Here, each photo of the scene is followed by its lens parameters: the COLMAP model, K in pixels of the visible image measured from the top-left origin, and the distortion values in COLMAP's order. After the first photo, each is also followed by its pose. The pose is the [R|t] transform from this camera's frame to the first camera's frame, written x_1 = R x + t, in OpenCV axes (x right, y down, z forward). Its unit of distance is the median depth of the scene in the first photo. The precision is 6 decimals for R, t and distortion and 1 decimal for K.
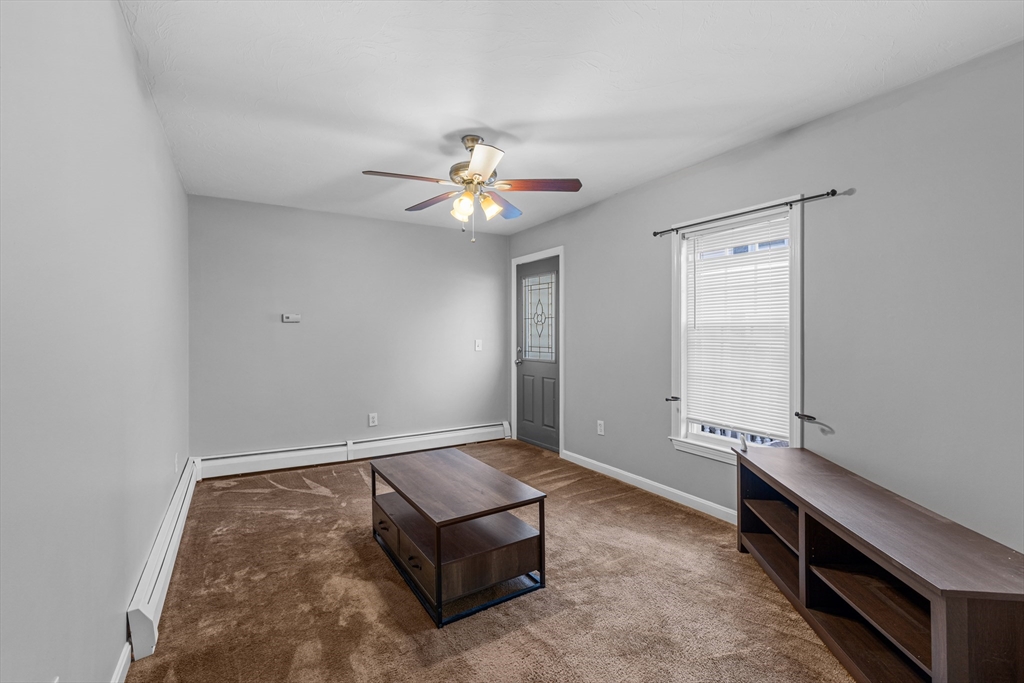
lens RADIAL K [[459.5, 0, 511.0], [0, 459.5, 337.1], [0, 0, 1]] dist [0.001450, -0.000433]
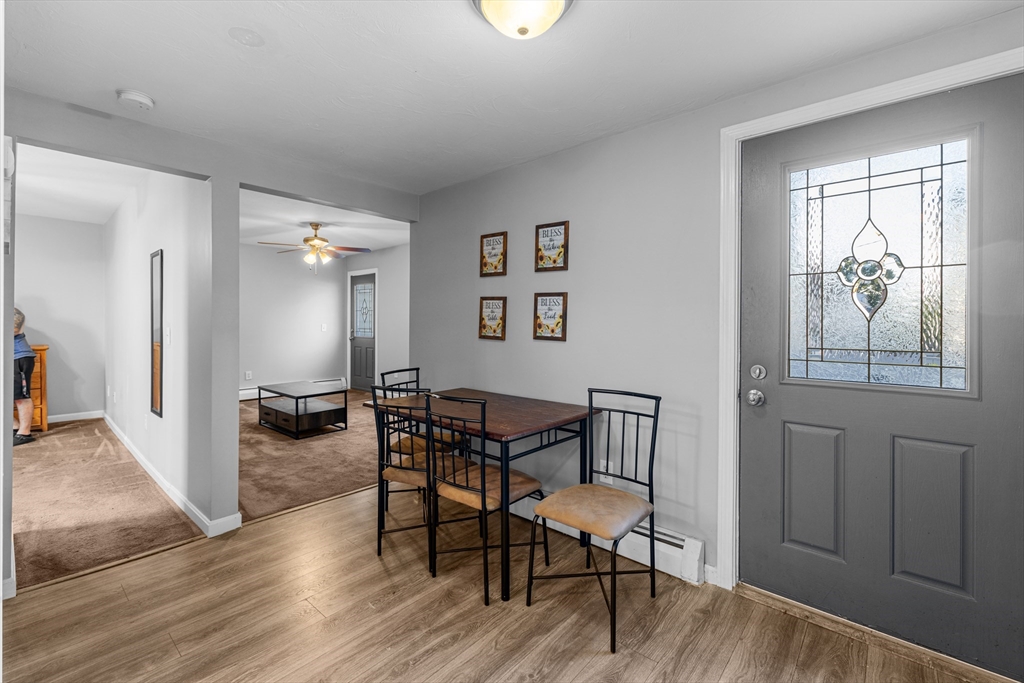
lens RADIAL K [[459.5, 0, 510.2], [0, 459.5, 324.0], [0, 0, 1]] dist [0.001450, -0.000433]
pose [[0.958802, 0.005984, 0.284012, 0.093738], [-0.005794, 0.999982, -0.001509, 0.004954], [-0.284016, -0.000199, 0.958819, -0.676095]]
